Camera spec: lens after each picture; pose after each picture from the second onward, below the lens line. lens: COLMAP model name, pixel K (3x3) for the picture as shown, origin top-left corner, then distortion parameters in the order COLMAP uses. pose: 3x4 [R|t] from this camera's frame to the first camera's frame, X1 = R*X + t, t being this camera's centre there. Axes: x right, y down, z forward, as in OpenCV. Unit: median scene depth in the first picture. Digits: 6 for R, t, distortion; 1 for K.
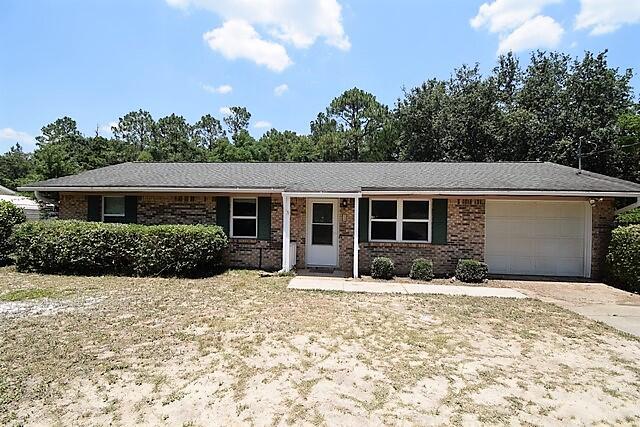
lens RADIAL K [[284.5, 0, 320.0], [0, 284.5, 213.5], [0, 0, 1]] dist [0.020949, -0.026491]
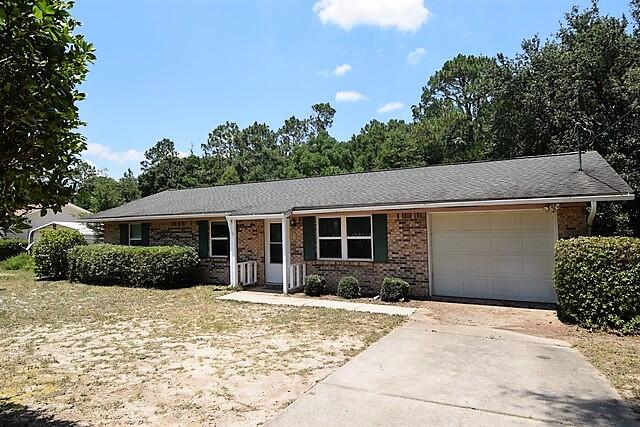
lens RADIAL K [[389.2, 0, 320.0], [0, 389.2, 213.5], [0, 0, 1]] dist [0.002634, -0.000392]
pose [[0.921534, -0.049498, -0.385131, 0.713616], [0.035682, 0.998440, -0.042942, -0.004759], [0.386655, 0.025830, 0.921863, -0.256792]]
